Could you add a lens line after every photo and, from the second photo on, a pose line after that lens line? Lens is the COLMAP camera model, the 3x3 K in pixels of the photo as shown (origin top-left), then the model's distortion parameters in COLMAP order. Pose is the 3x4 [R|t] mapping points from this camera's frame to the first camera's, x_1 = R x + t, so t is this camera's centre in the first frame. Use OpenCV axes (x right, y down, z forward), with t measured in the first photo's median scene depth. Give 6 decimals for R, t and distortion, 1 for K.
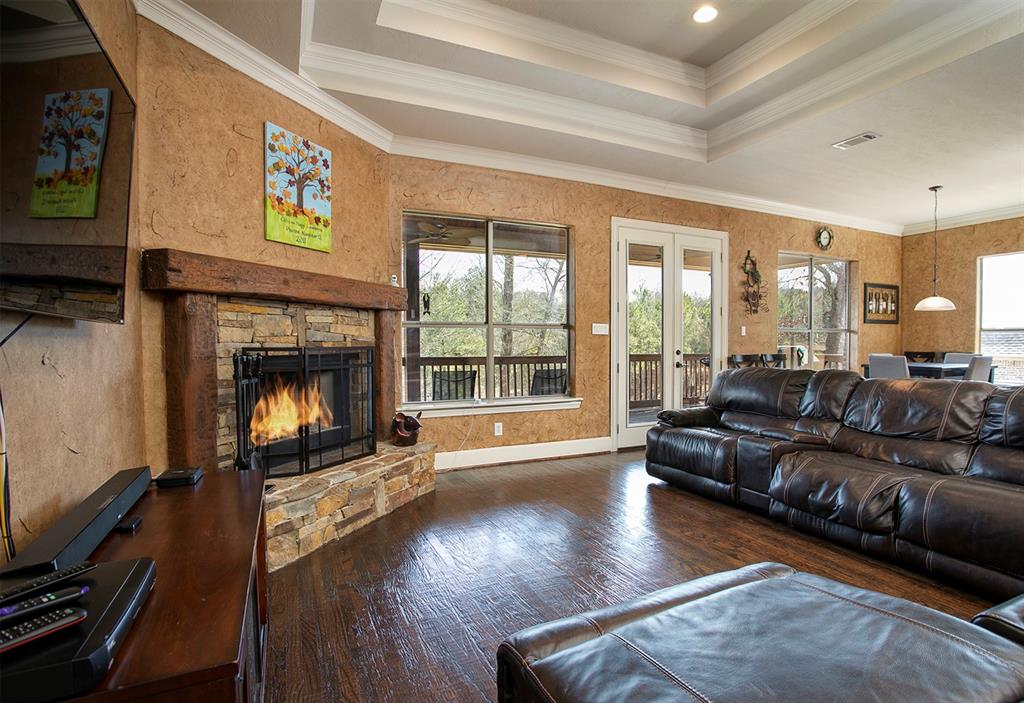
lens RADIAL K [[551.6, 0, 547.6], [0, 551.6, 345.1], [0, 0, 1]] dist [-0.002227, 0.004303]
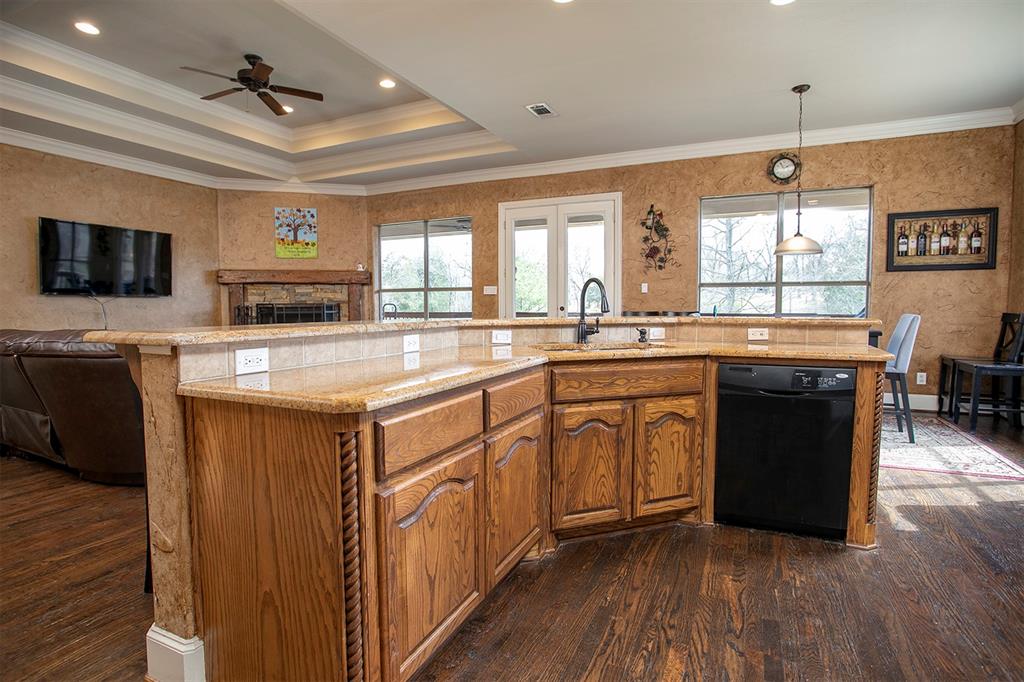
lens RADIAL K [[561.2, 0, 505.7], [0, 561.2, 341.8], [0, 0, 1]] dist [-0.022755, 0.009629]
pose [[0.571329, 0.053227, -0.818993, 1.348338], [-0.001677, 0.997968, 0.063688, 0.008811], [0.820720, -0.035013, 0.570257, 0.283261]]
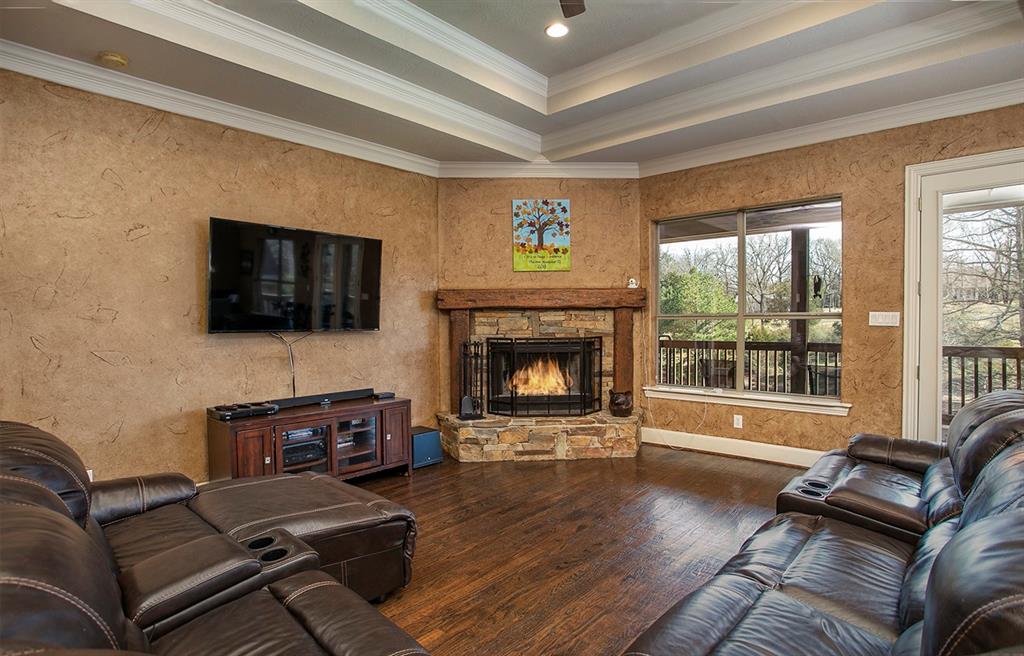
lens RADIAL K [[553.0, 0, 516.4], [0, 553.0, 319.4], [0, 0, 1]] dist [-0.029536, 0.001034]
pose [[0.361422, 0.001590, -0.932401, 0.681589], [0.004367, 0.999985, 0.003398, -0.036028], [0.932392, -0.005300, 0.361410, 0.271913]]
